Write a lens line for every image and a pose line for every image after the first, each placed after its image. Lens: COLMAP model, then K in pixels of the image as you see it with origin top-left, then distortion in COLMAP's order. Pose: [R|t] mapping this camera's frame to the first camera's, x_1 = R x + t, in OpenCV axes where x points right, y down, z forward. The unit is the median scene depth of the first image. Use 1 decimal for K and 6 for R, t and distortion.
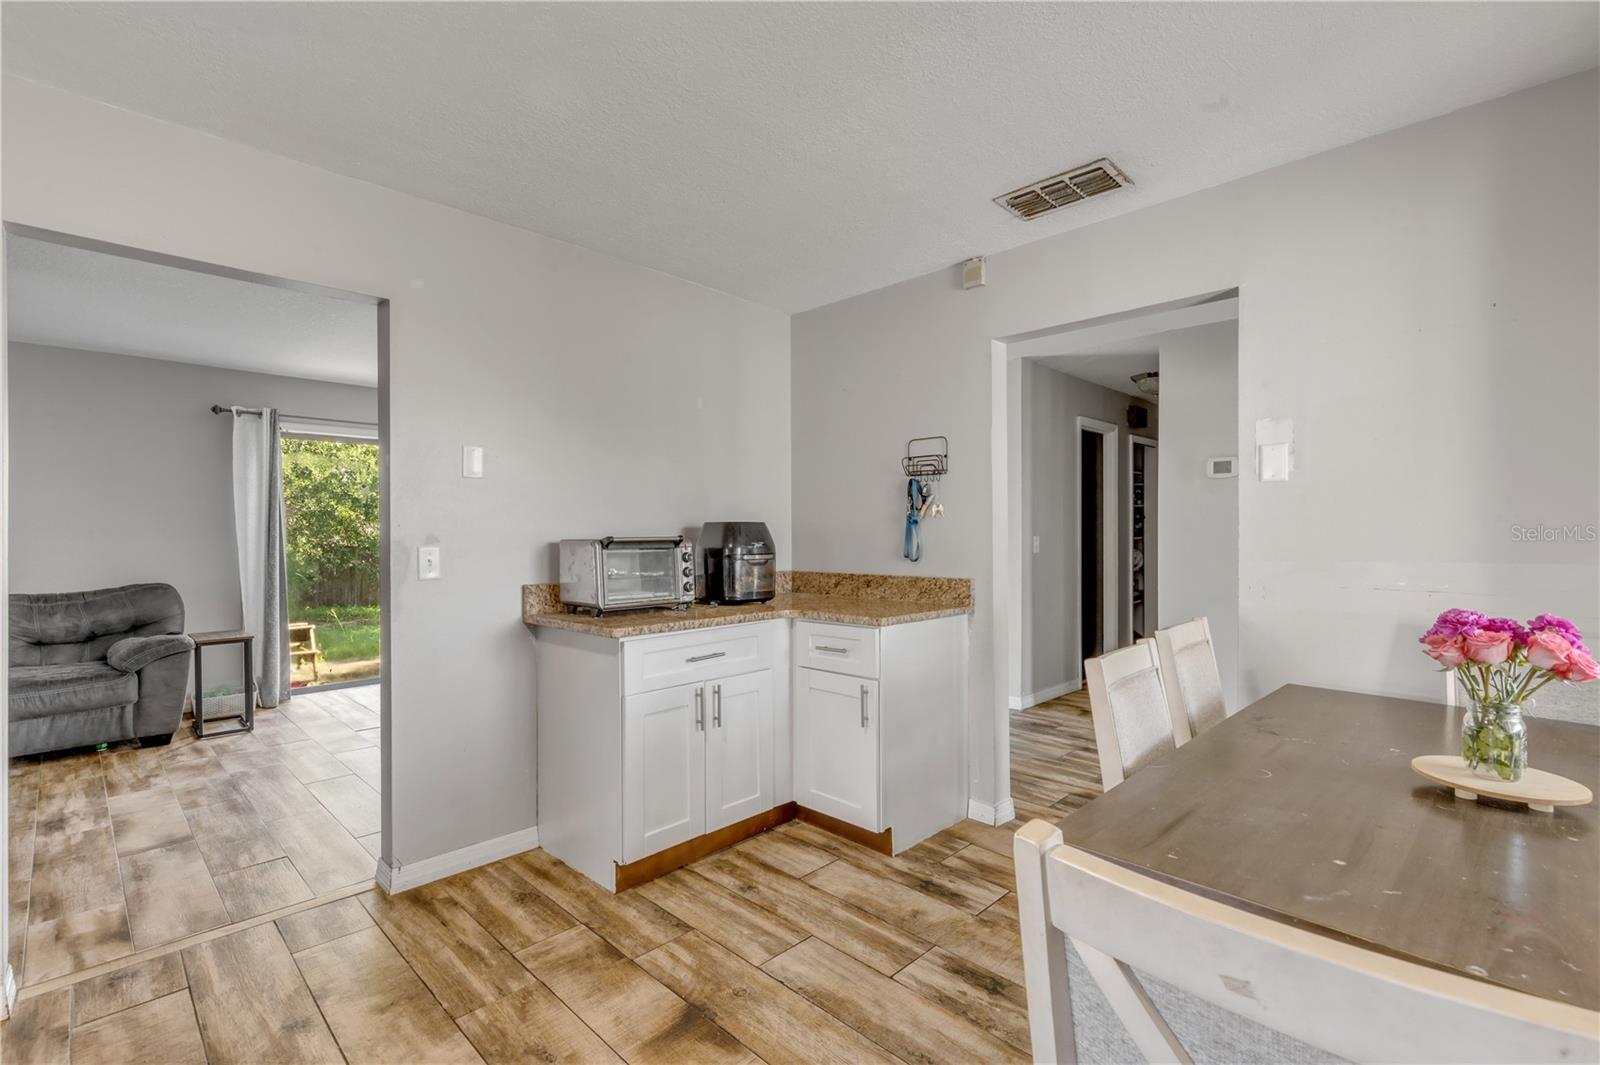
lens RADIAL K [[727.4, 0, 796.5], [0, 727.4, 533.3], [0, 0, 1]] dist [0.002060, 0.000096]
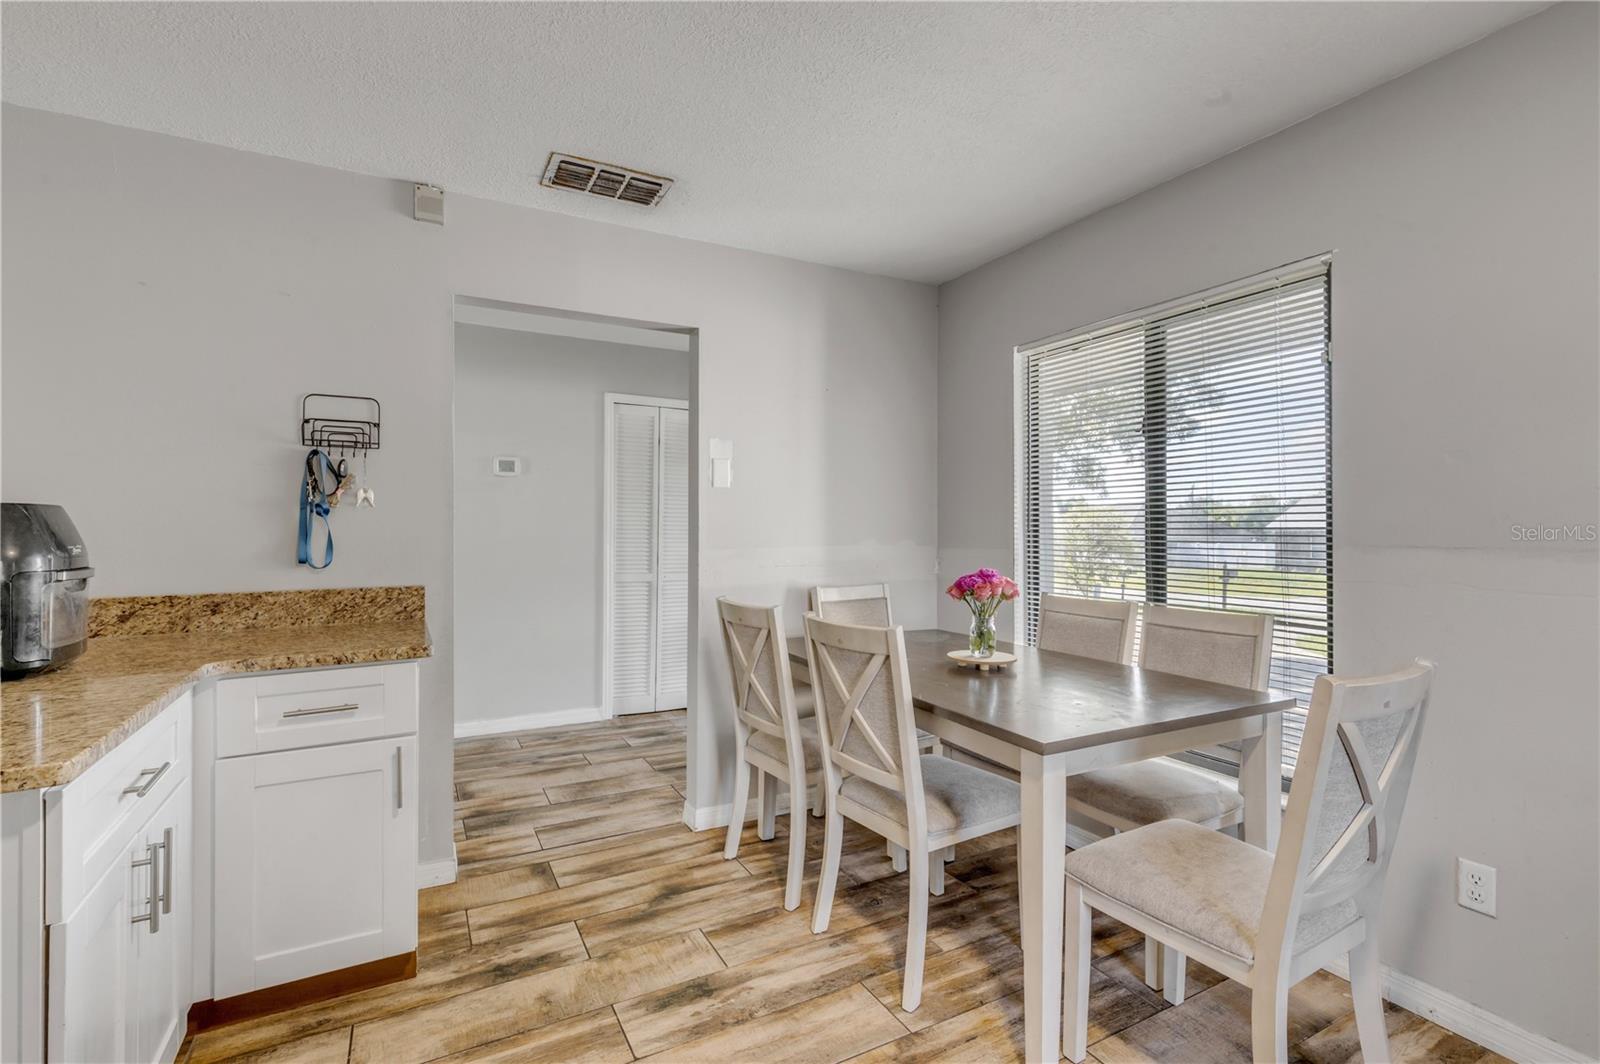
lens RADIAL K [[729.6, 0, 803.4], [0, 729.6, 521.1], [0, 0, 1]] dist [0.002749, 0.000060]
pose [[0.277276, 0.010179, 0.960736, -0.464775], [0.000686, 0.999942, -0.010792, 0.001636], [-0.960790, 0.003651, 0.277253, 0.429698]]
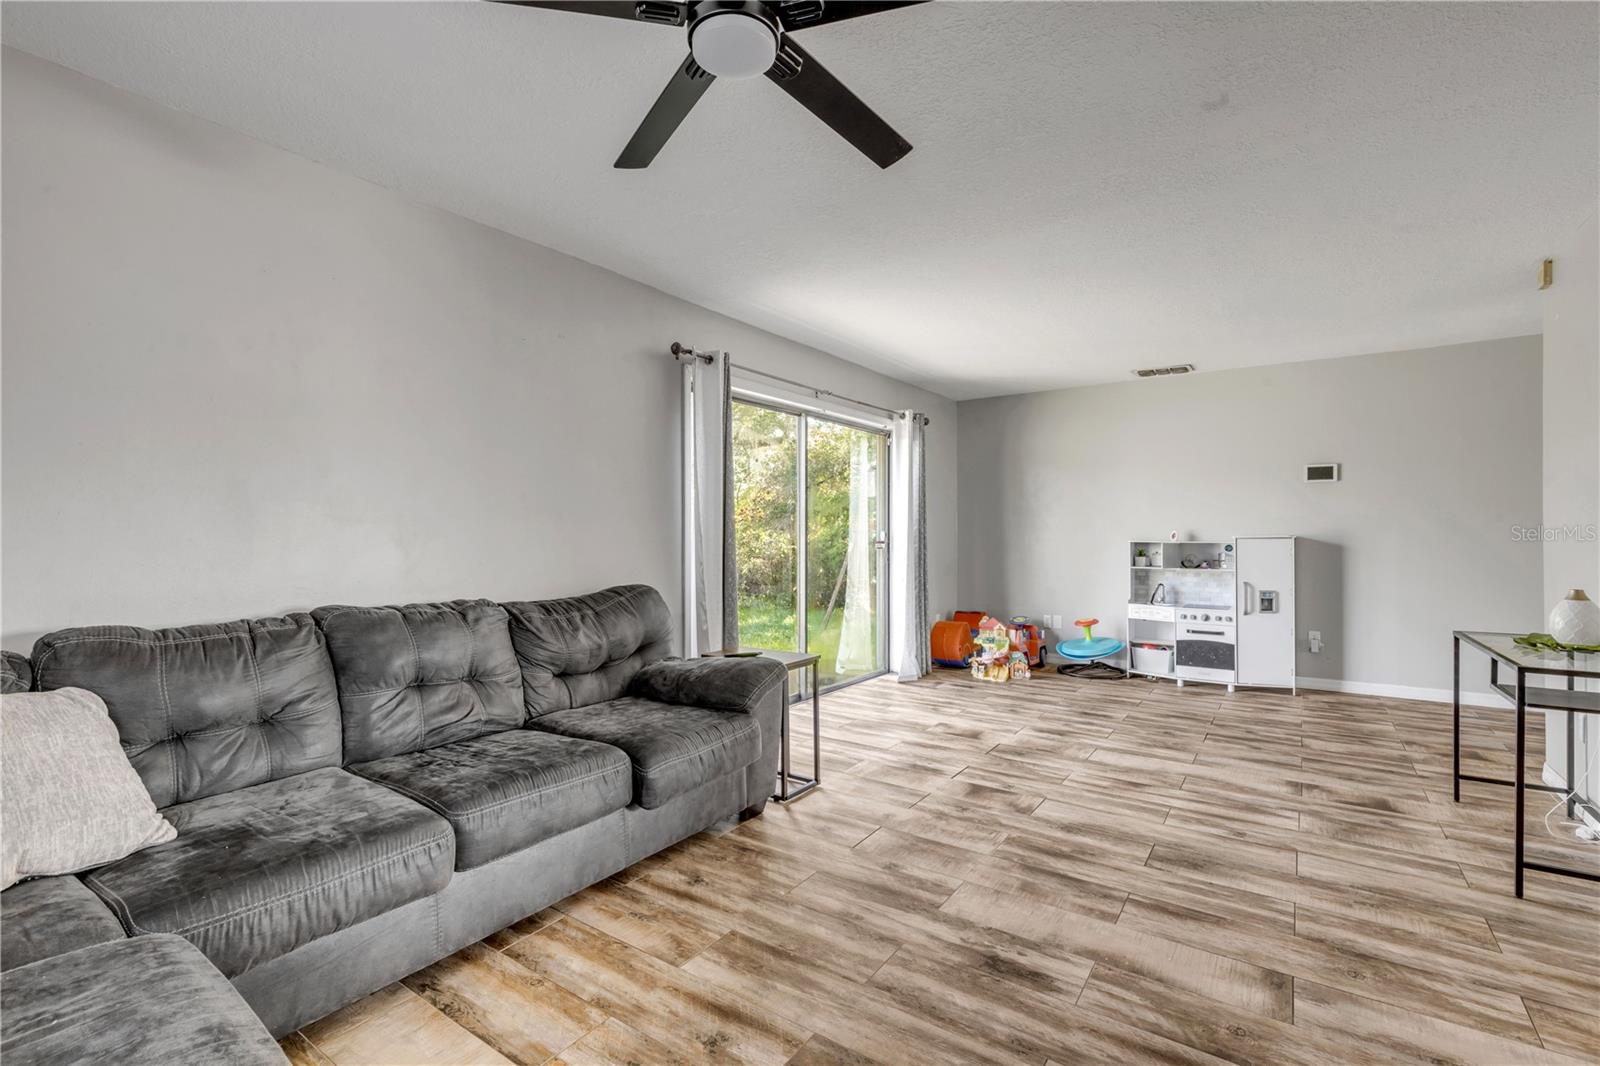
lens RADIAL K [[734.8, 0, 793.7], [0, 734.8, 533.5], [0, 0, 1]] dist [-0.001666, -0.000302]
pose [[0.985983, 0.003778, 0.166804, -1.524274], [-0.004447, 0.999984, 0.003634, 0.028873], [-0.166787, -0.004325, 0.985983, 0.479442]]
